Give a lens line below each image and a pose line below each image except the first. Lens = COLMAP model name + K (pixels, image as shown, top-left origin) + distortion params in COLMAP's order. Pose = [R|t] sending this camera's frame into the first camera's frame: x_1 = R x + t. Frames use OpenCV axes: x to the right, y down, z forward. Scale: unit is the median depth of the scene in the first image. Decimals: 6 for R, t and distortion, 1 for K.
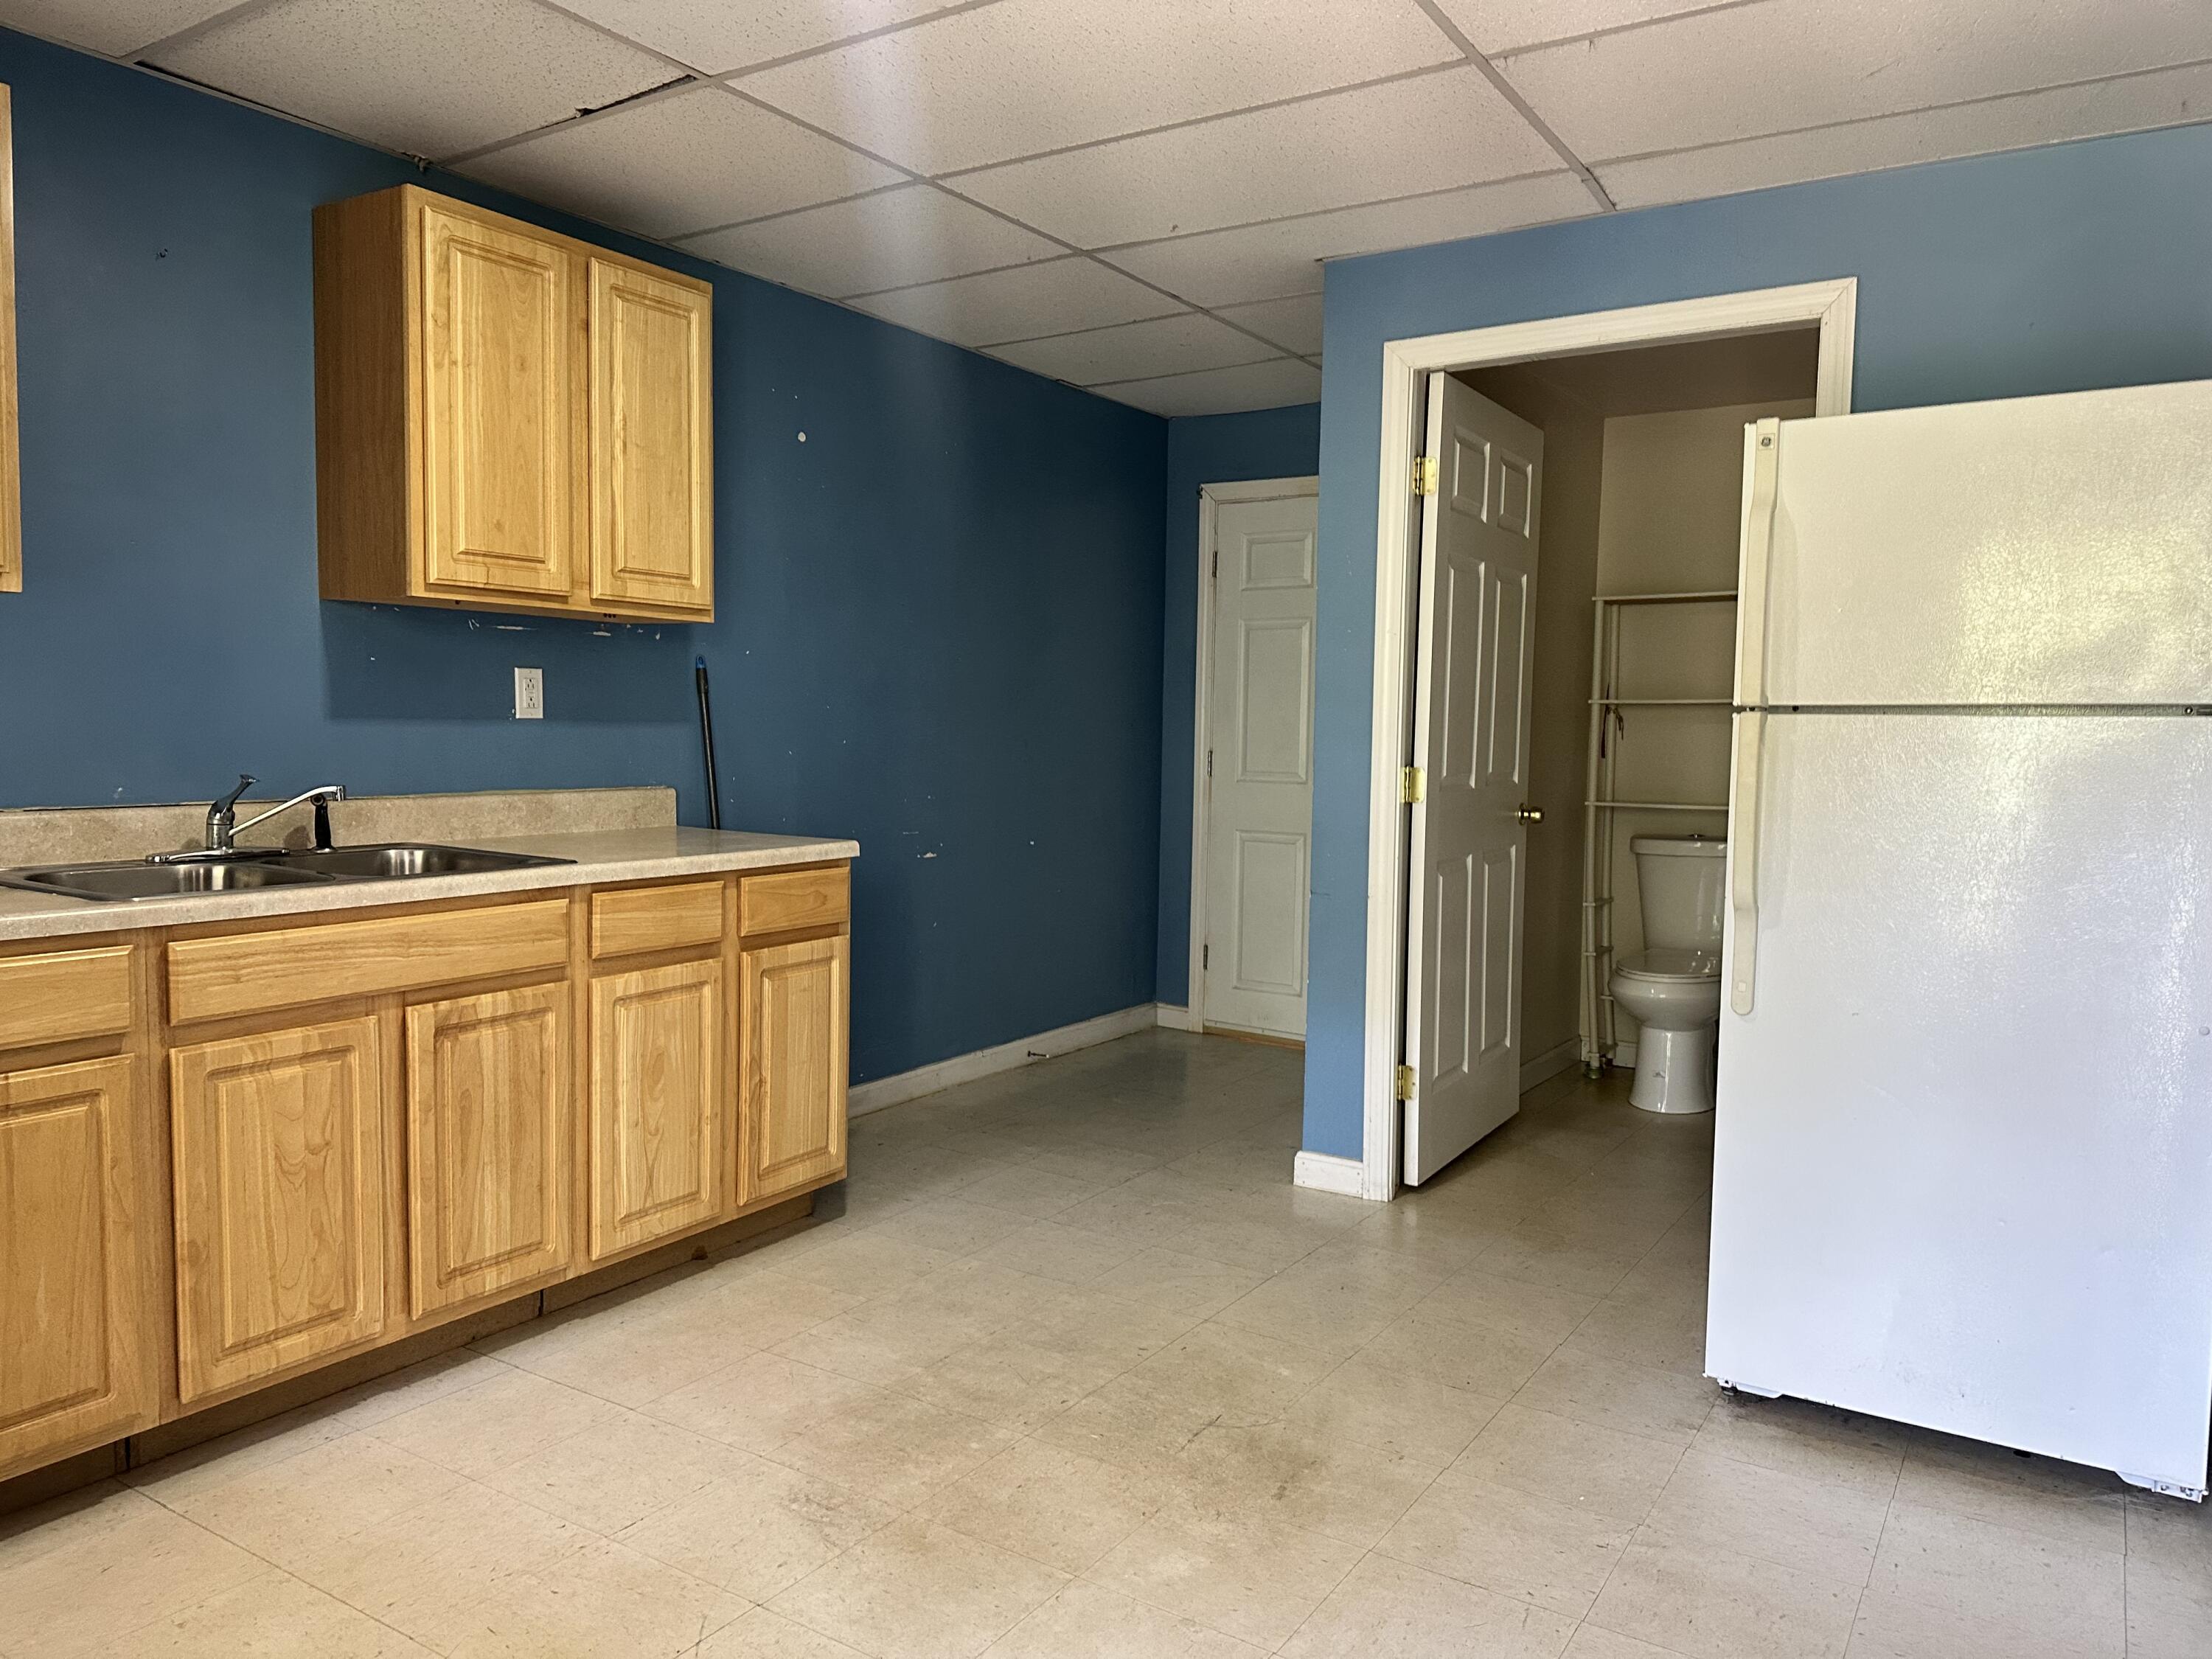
lens RADIAL K [[1581.6, 0, 1121.0], [0, 1581.6, 817.4], [0, 0, 1]] dist [0.112006, -0.100011]
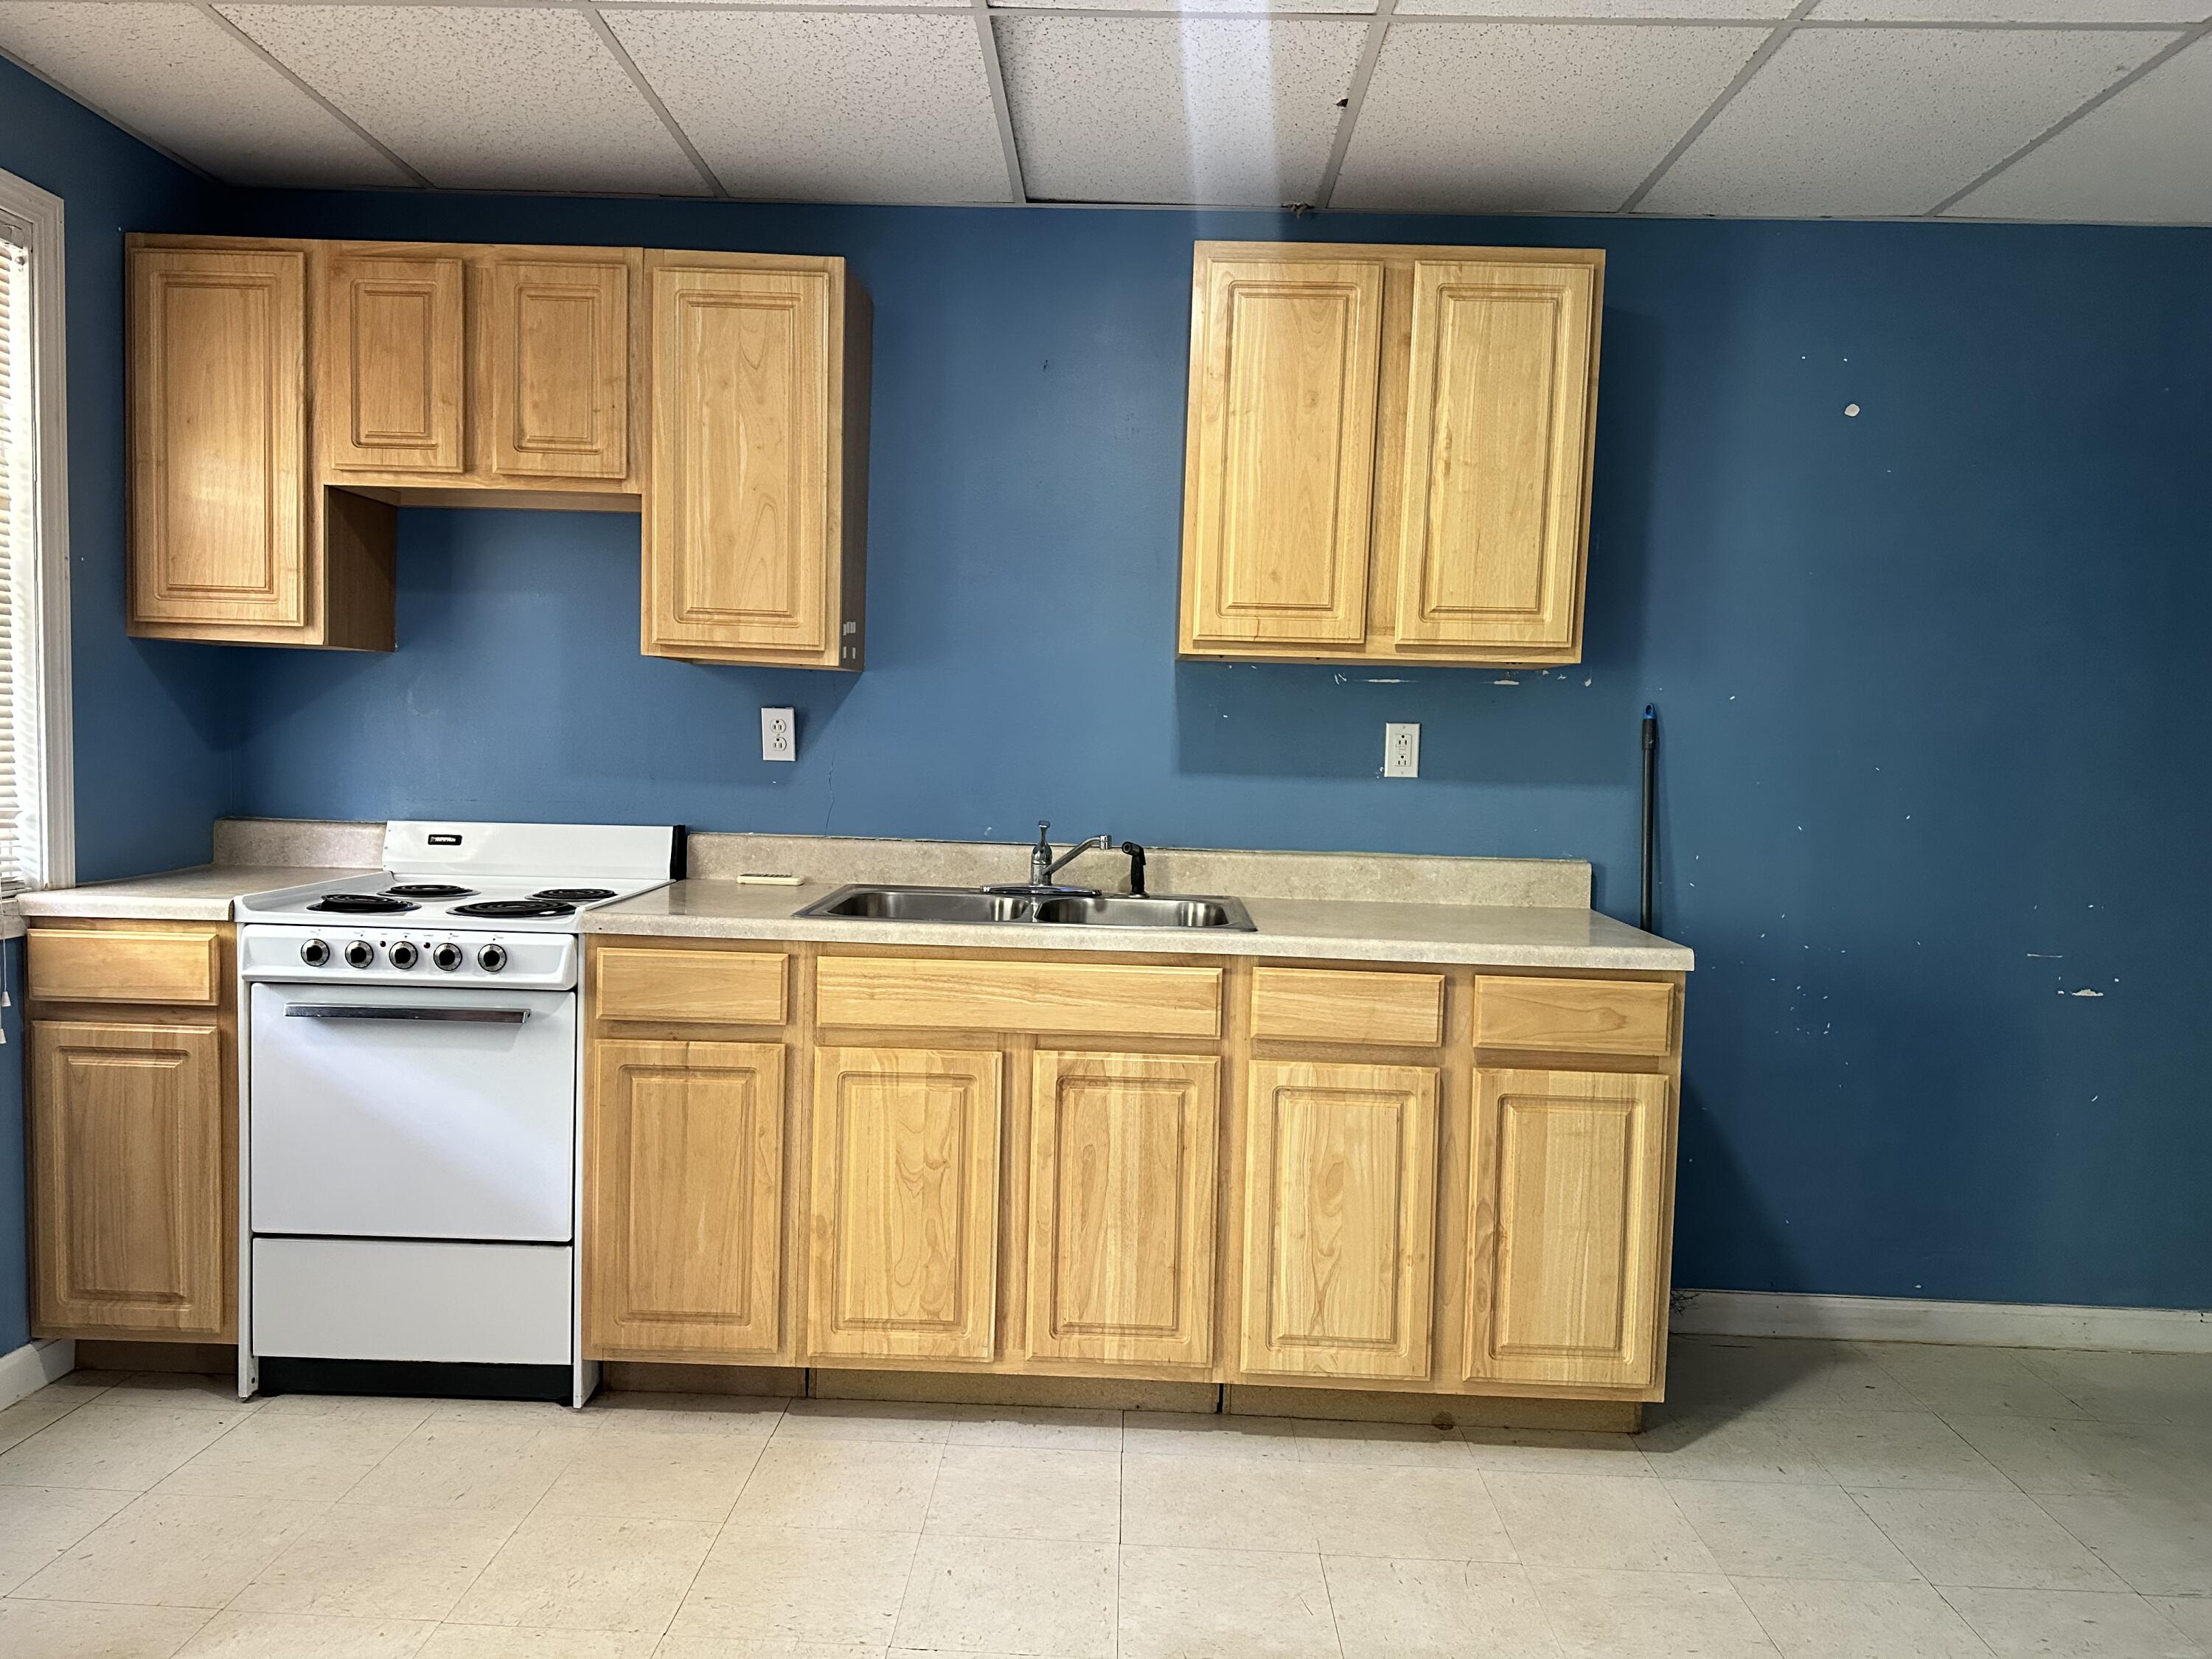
lens RADIAL K [[1581.6, 0, 1081.9], [0, 1581.6, 830.6], [0, 0, 1]] dist [0.112006, -0.100011]
pose [[0.516357, 0.050653, -0.854874, 0.371456], [-0.077732, 0.996901, 0.012117, -0.031891], [0.852838, 0.060195, 0.518694, 0.424519]]
